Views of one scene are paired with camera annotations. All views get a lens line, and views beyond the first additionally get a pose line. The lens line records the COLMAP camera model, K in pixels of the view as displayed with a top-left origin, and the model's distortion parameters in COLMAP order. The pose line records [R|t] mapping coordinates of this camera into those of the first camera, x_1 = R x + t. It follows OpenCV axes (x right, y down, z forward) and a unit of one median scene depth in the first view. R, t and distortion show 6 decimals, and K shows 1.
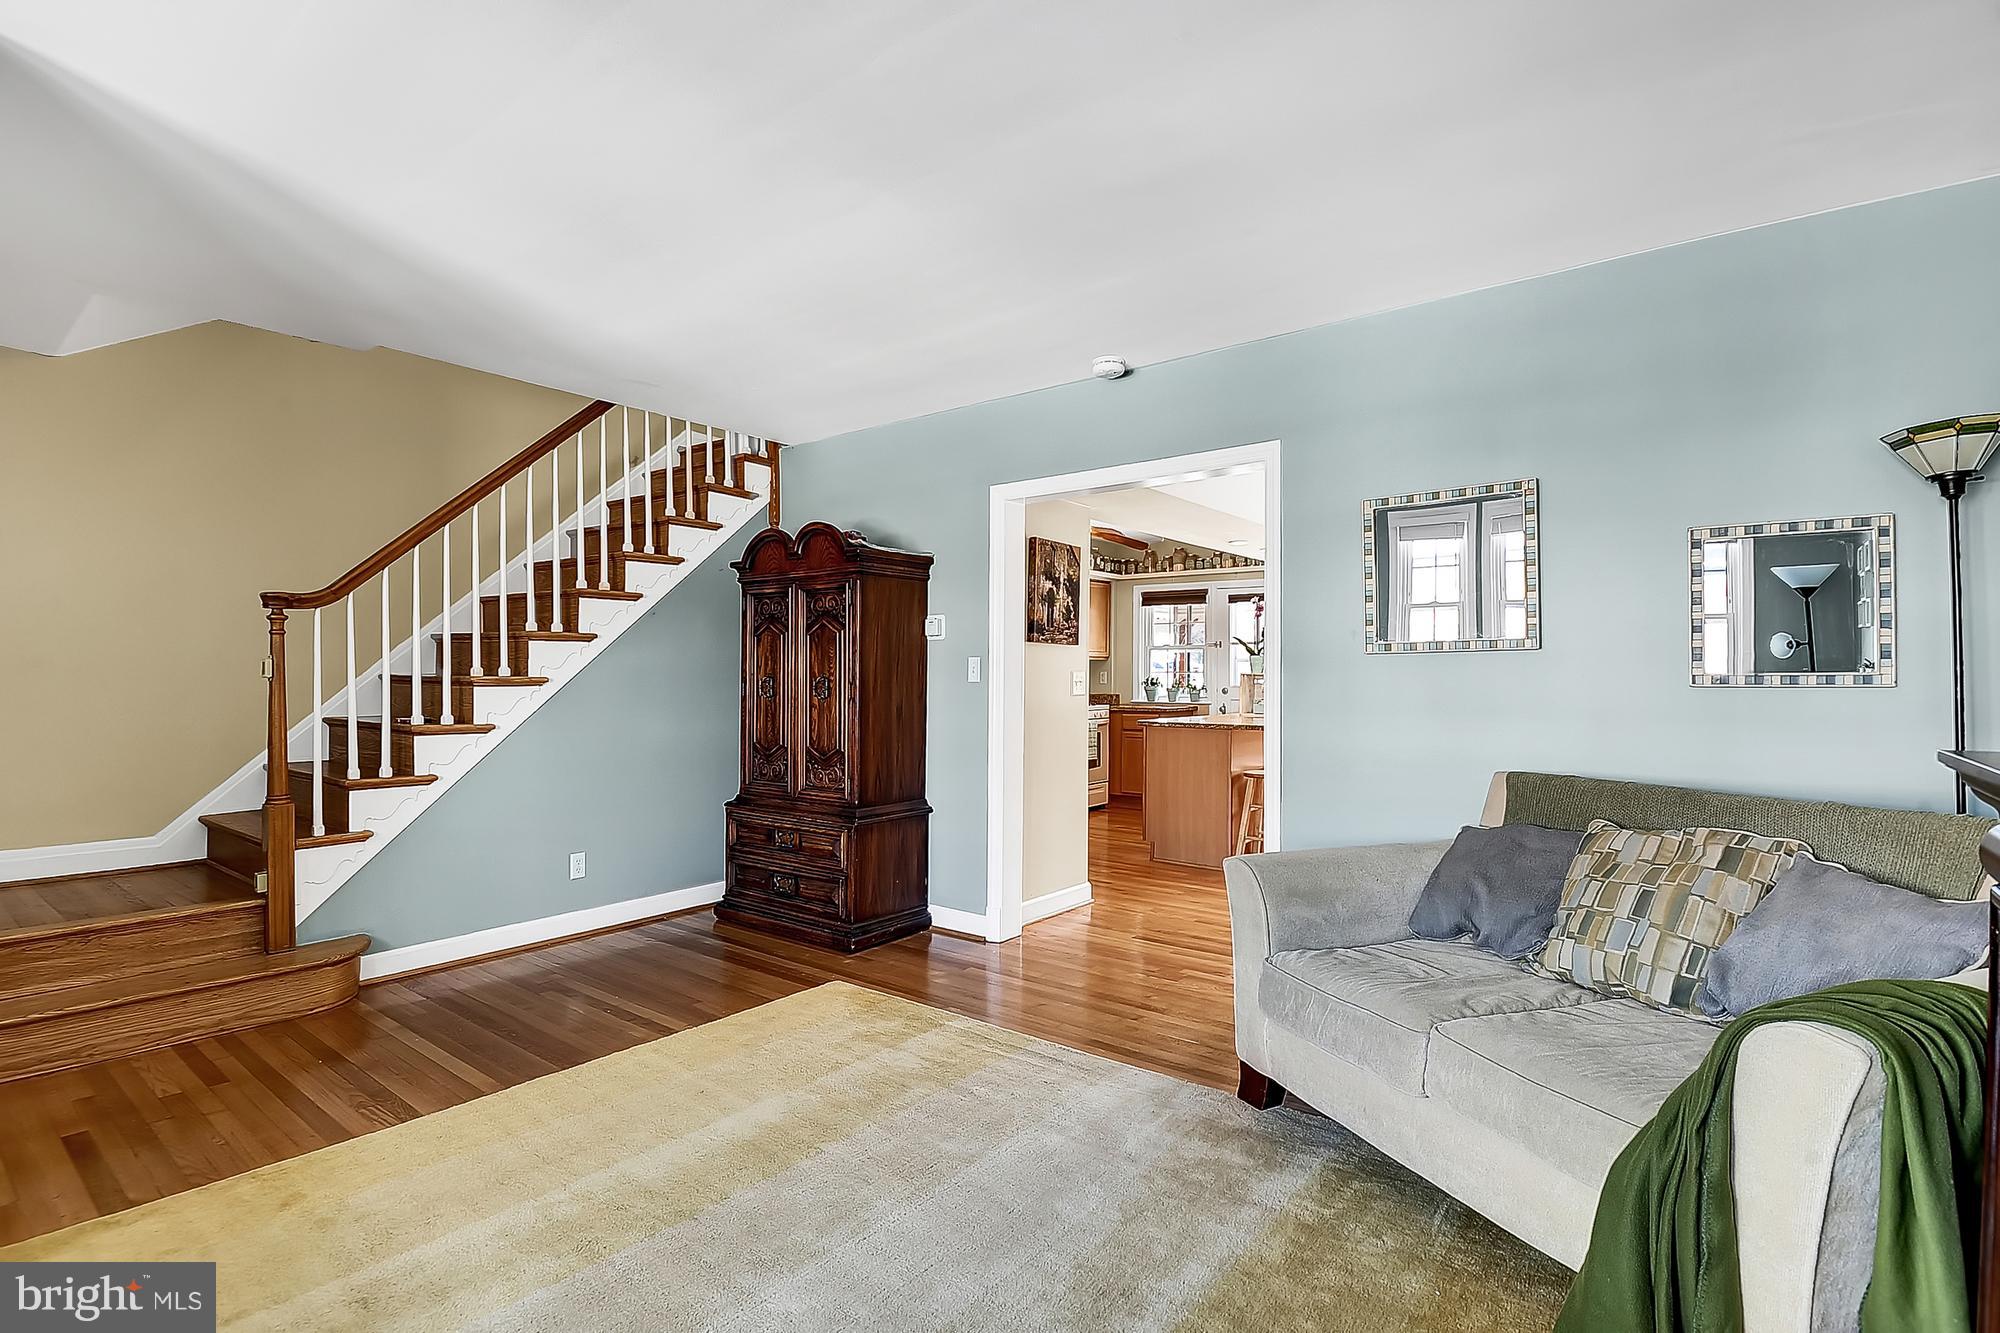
lens RADIAL K [[921.4, 0, 1008.7], [0, 921.4, 664.4], [0, 0, 1]] dist [-0.012199, -0.012008]
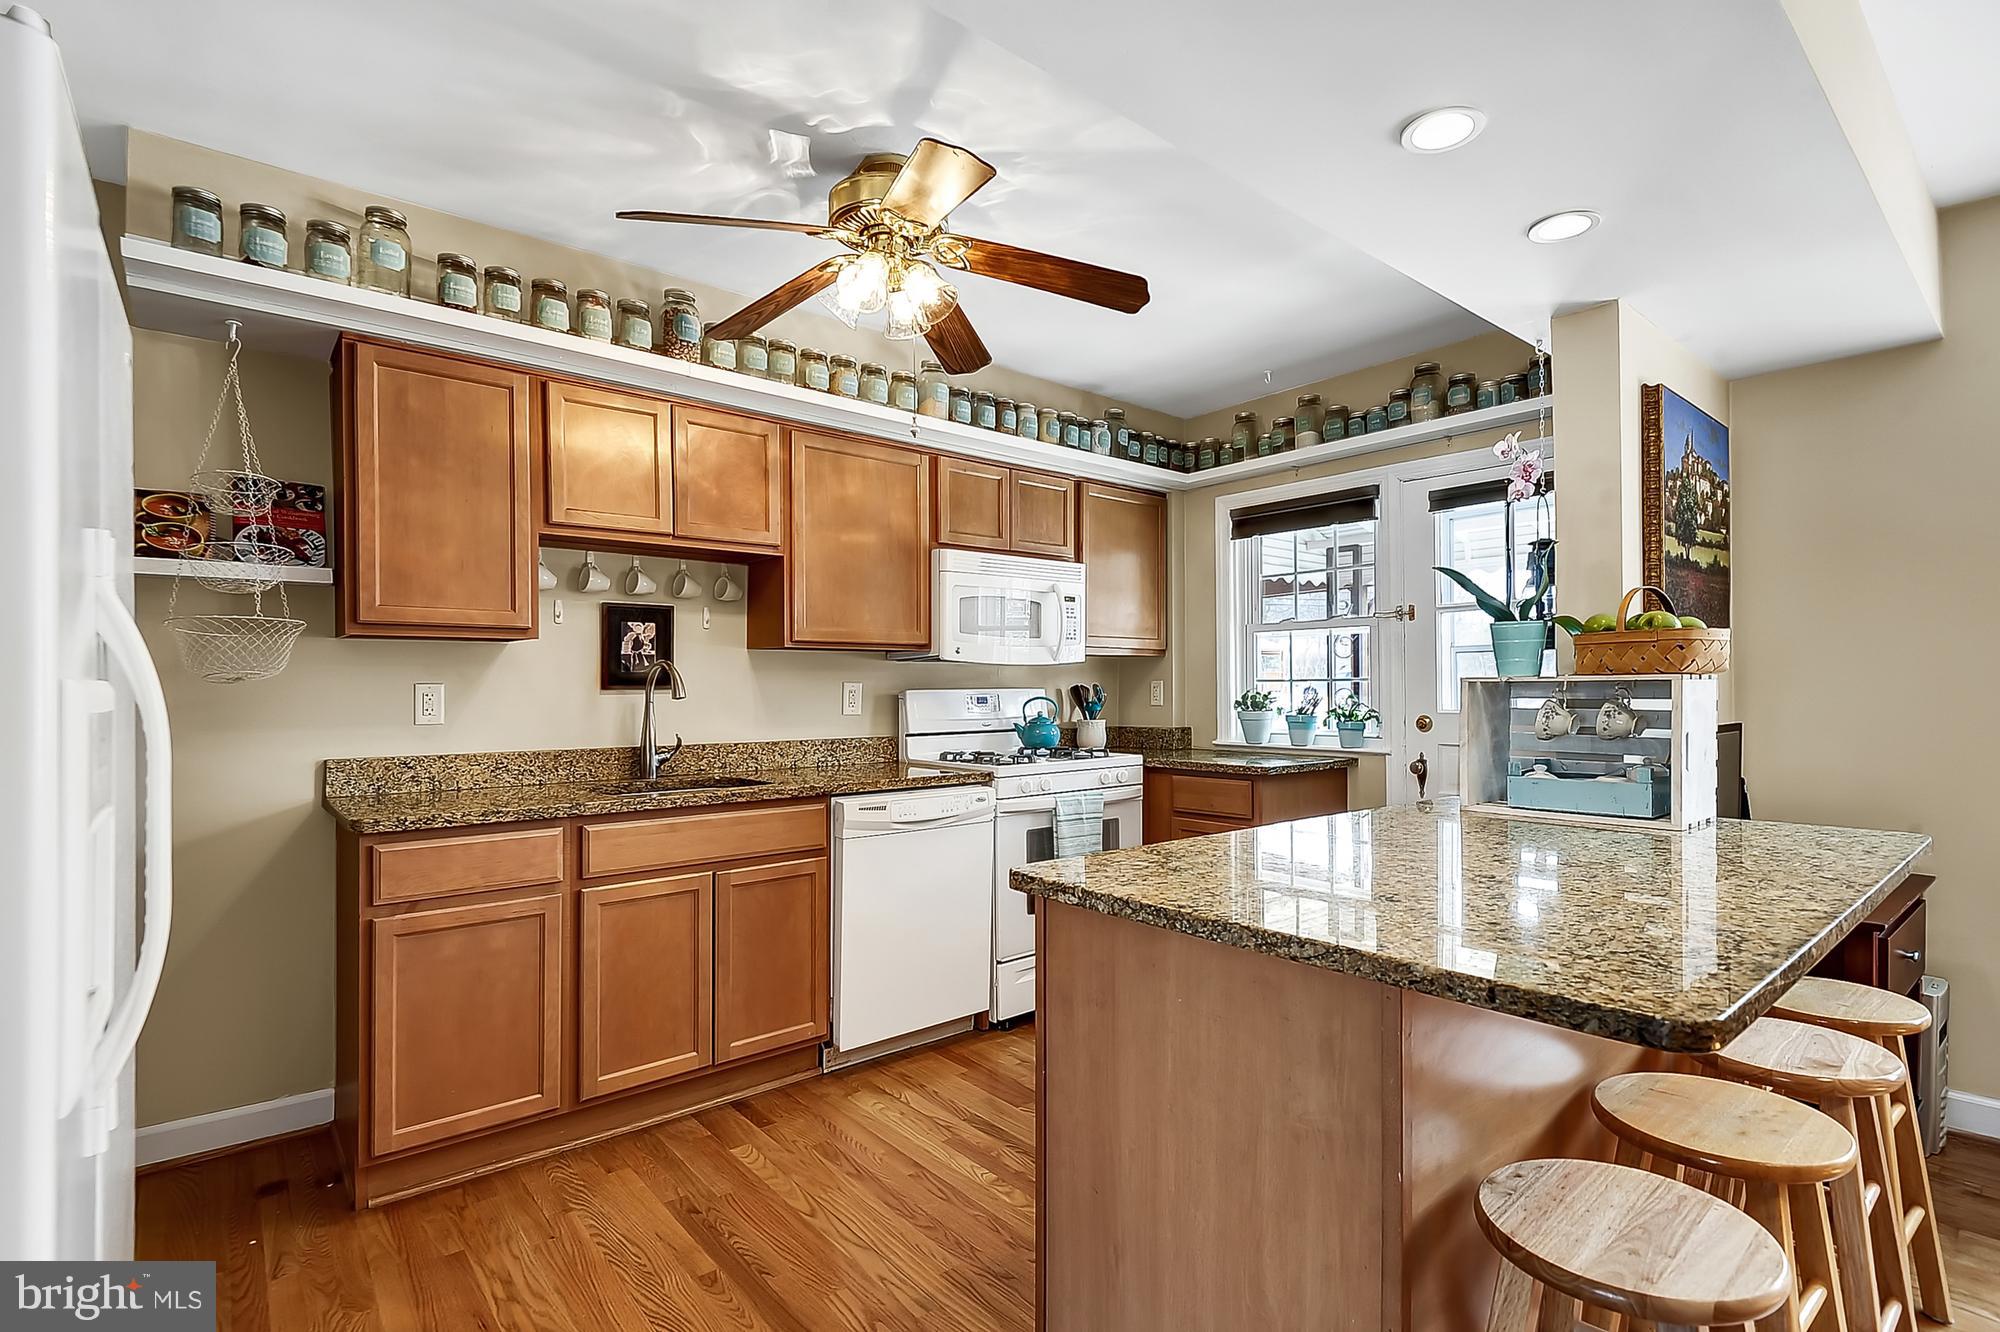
lens RADIAL K [[921.4, 0, 982.0], [0, 921.4, 682.4], [0, 0, 1]] dist [-0.012199, -0.012008]
pose [[0.971762, -0.008474, -0.235810, 0.133425], [0.008829, 0.999961, 0.000447, 0.008063], [0.235797, -0.002516, 0.971799, 0.528858]]
